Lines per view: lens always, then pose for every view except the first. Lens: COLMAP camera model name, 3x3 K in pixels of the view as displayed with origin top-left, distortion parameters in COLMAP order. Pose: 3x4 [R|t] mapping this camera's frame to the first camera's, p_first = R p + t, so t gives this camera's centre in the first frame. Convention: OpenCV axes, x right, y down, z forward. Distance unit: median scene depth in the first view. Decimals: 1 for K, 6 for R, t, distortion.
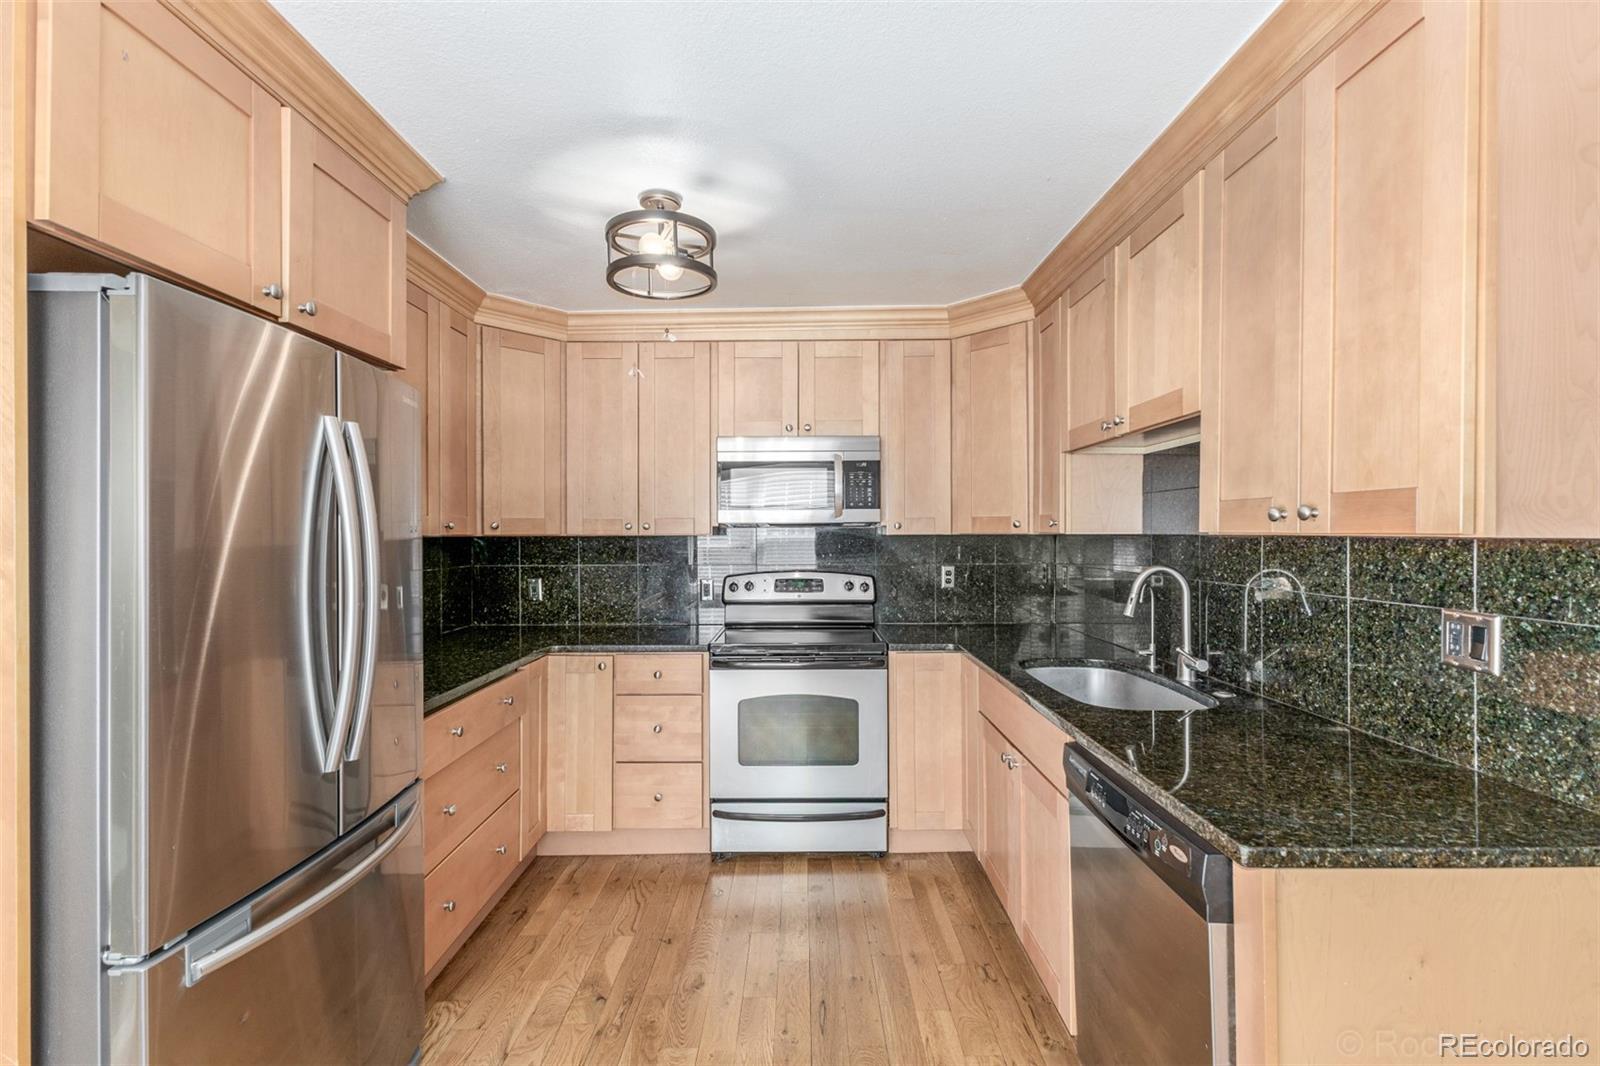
lens RADIAL K [[689.7, 0, 805.3], [0, 689.7, 533.6], [0, 0, 1]] dist [0.010085, -0.002297]
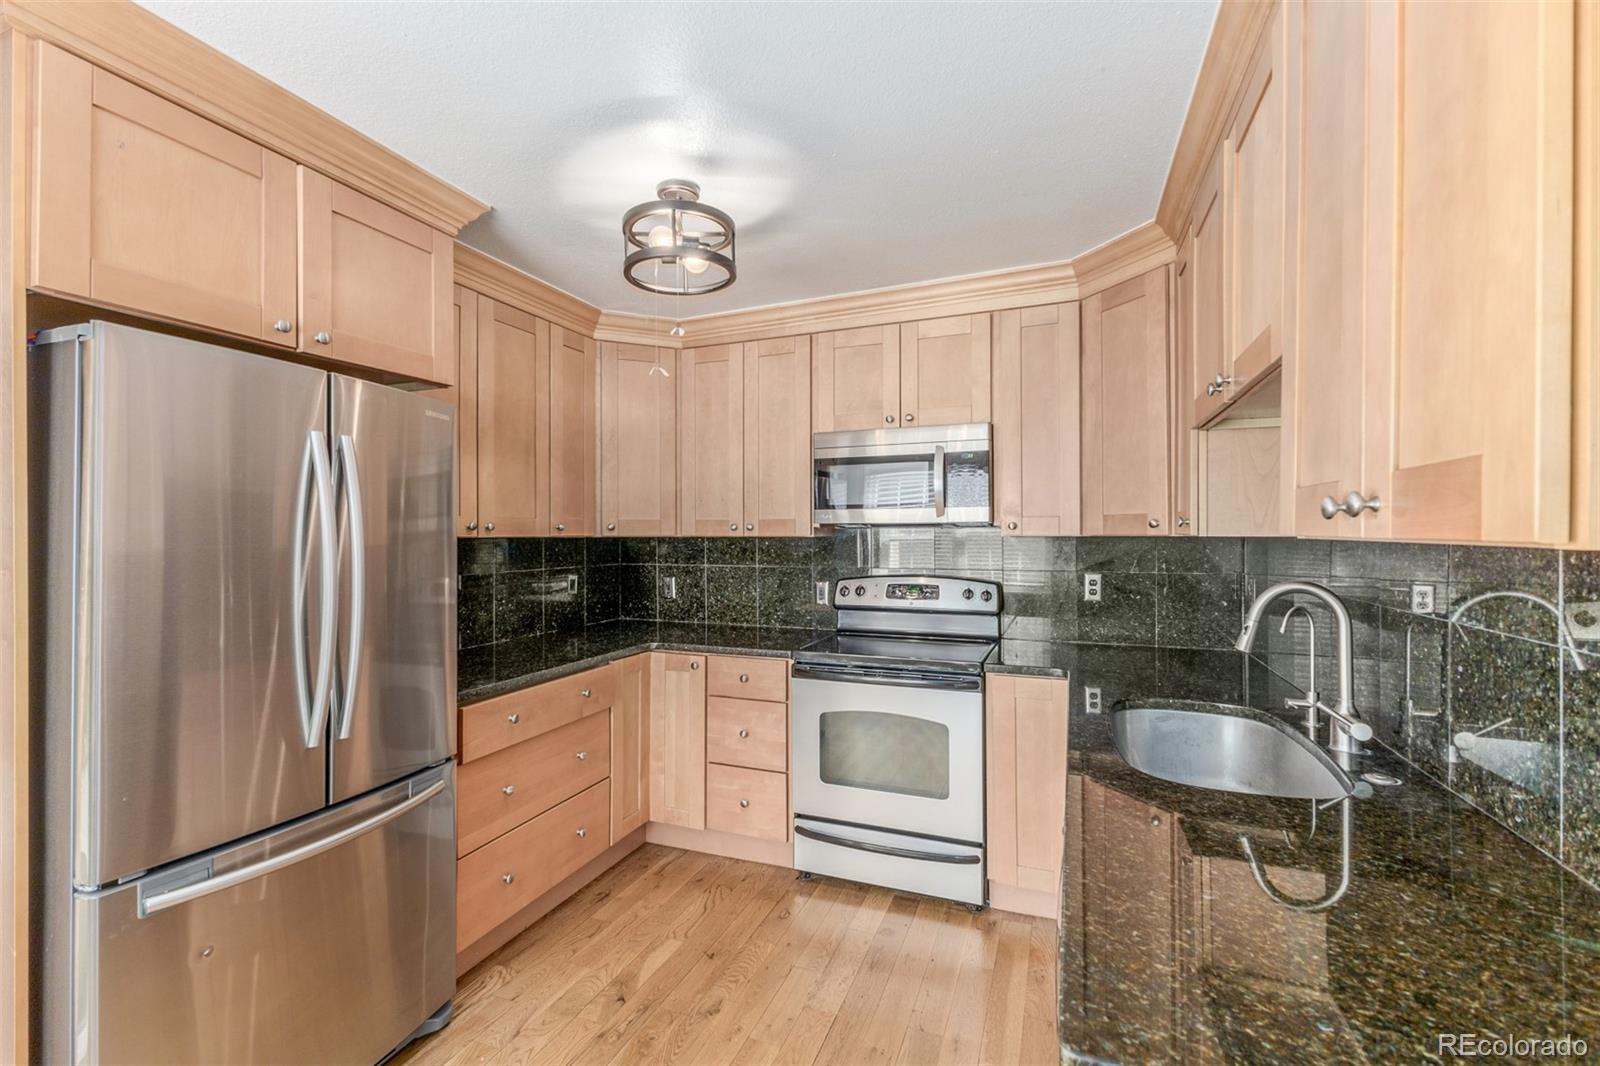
lens RADIAL K [[689.7, 0, 798.4], [0, 689.7, 533.1], [0, 0, 1]] dist [0.010085, -0.002297]
pose [[0.929620, 0.000766, -0.368519, 0.223767], [-0.000981, 0.999999, -0.000395, -0.002047], [0.368519, 0.000729, 0.929620, 0.117744]]
